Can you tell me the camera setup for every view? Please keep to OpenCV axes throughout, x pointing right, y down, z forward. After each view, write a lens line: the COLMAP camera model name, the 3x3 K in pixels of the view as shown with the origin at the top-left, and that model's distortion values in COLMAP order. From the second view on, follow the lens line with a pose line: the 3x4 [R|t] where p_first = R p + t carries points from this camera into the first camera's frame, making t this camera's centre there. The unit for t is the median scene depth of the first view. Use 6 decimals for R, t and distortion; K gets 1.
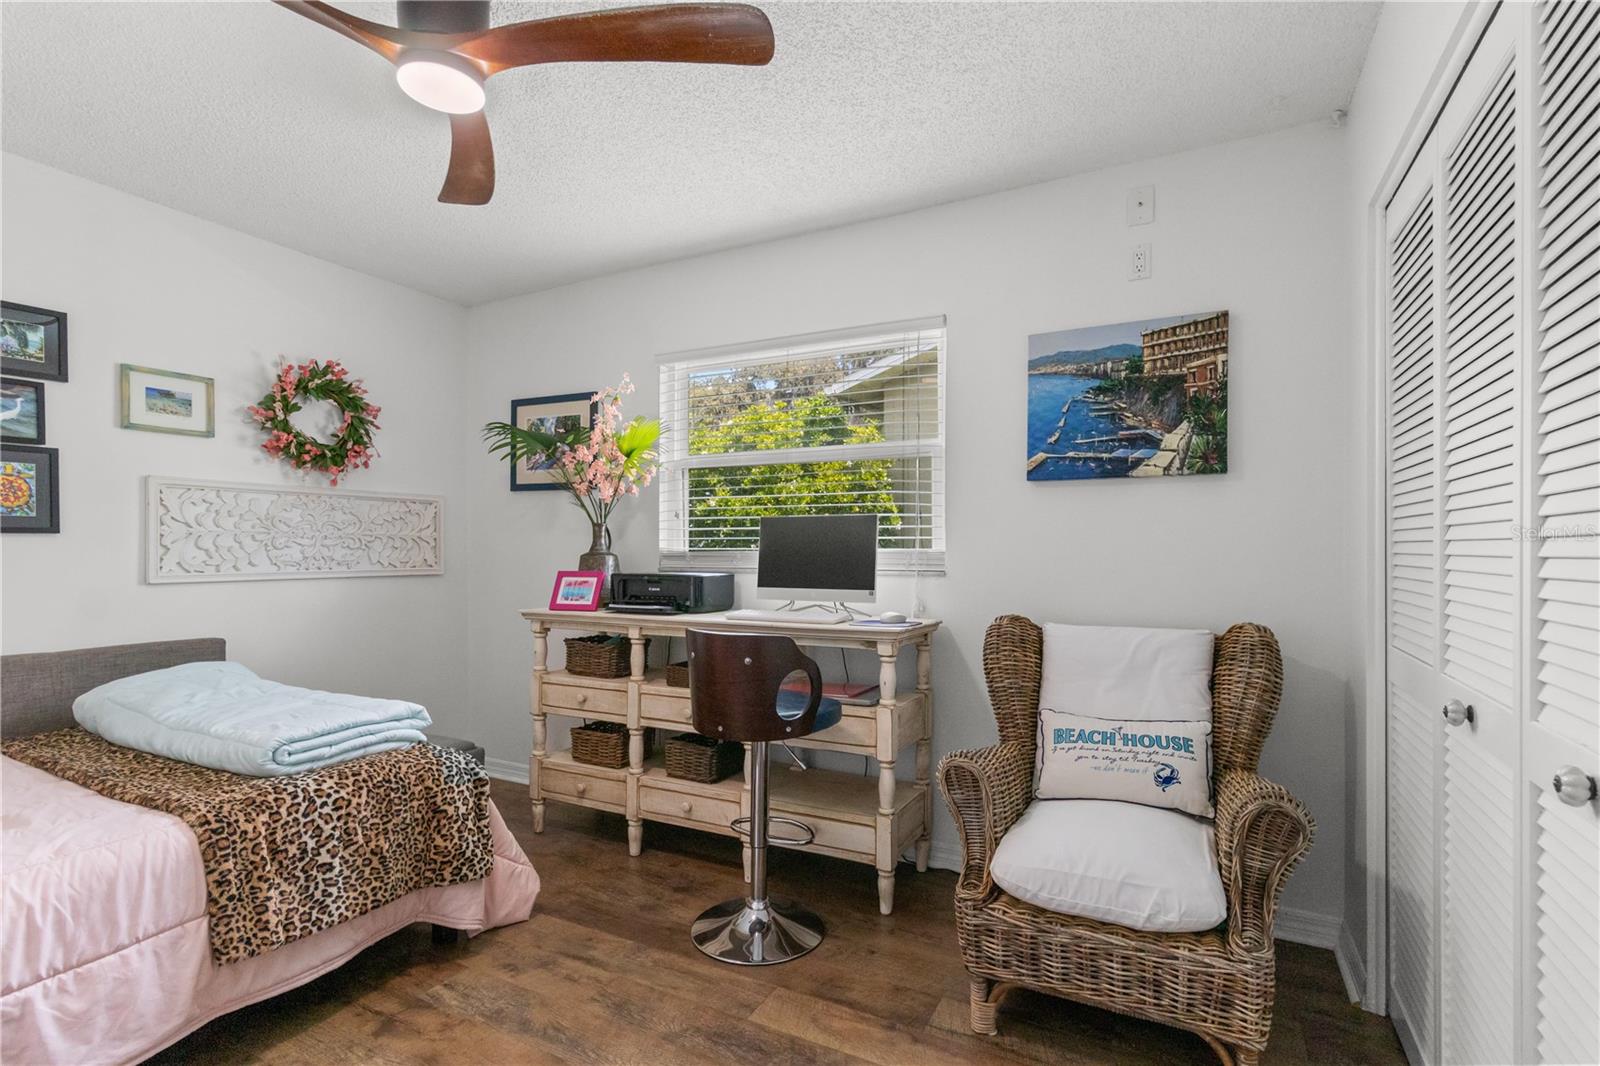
lens RADIAL K [[740.5, 0, 800.0], [0, 740.5, 533.0], [0, 0, 1]] dist [0.000925, 0.000326]
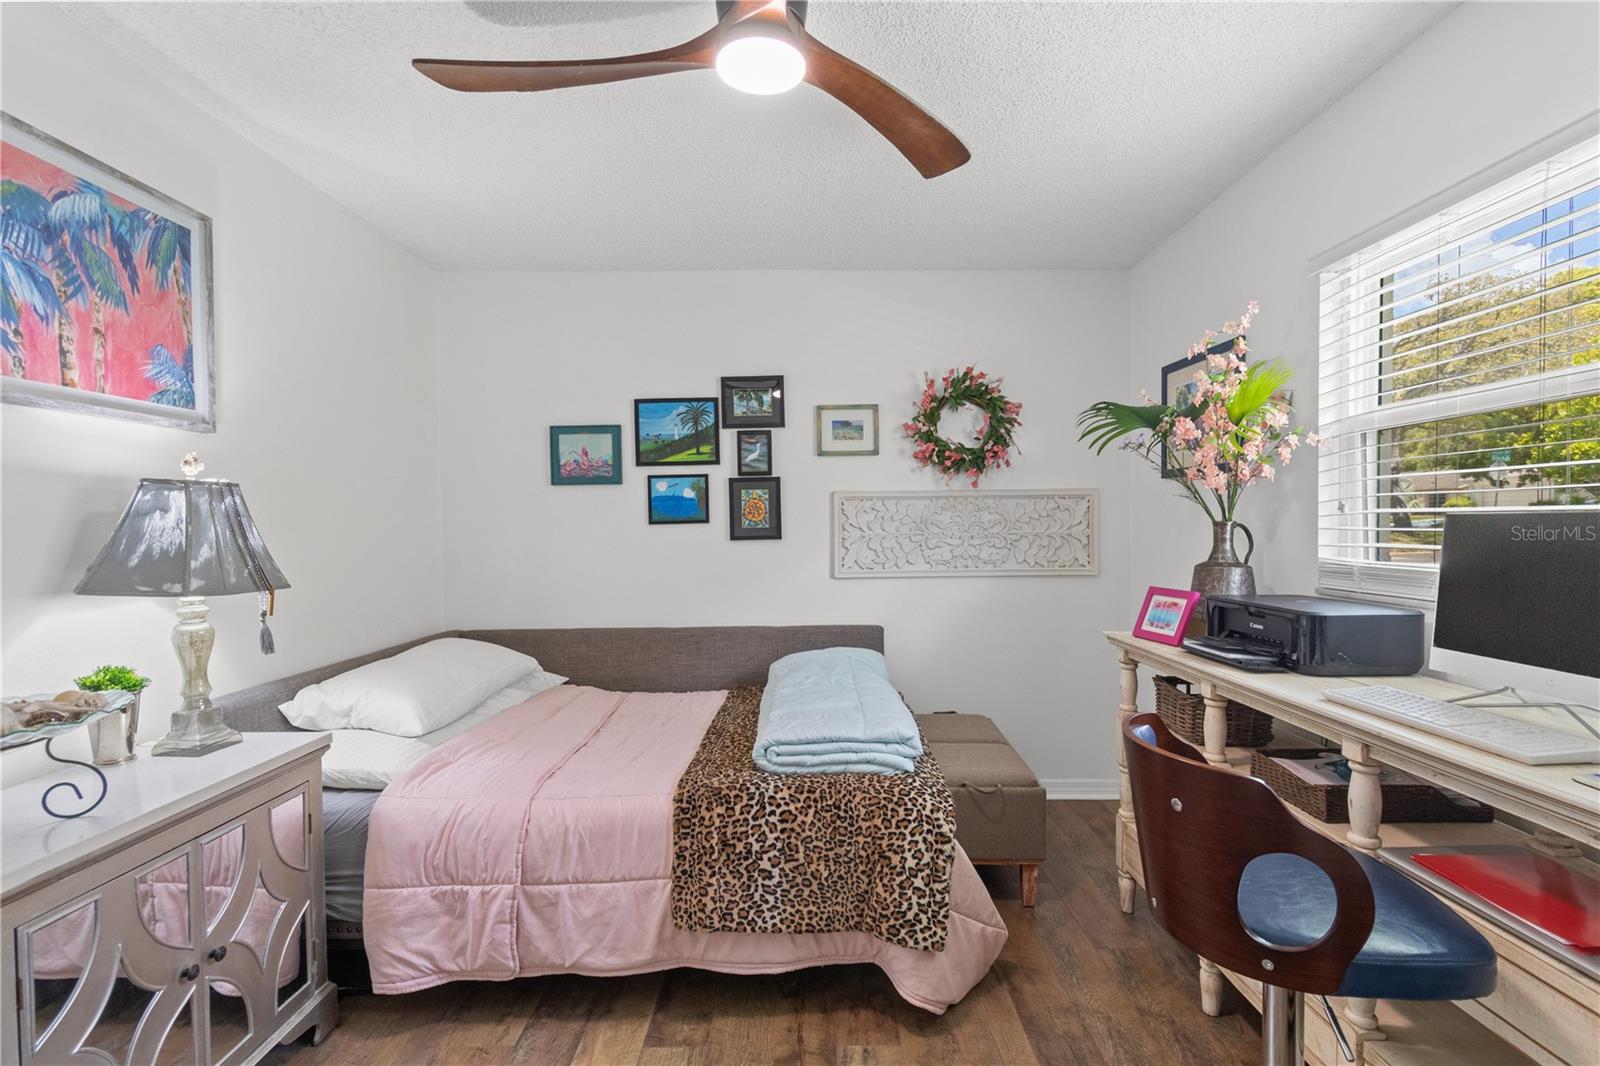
lens RADIAL K [[740.5, 0, 800.0], [0, 740.5, 533.0], [0, 0, 1]] dist [0.000925, 0.000326]
pose [[0.480643, 0.001189, -0.876916, 0.273239], [0.030272, 0.999381, 0.017948, -0.045181], [0.876394, -0.035173, 0.480309, 0.493552]]
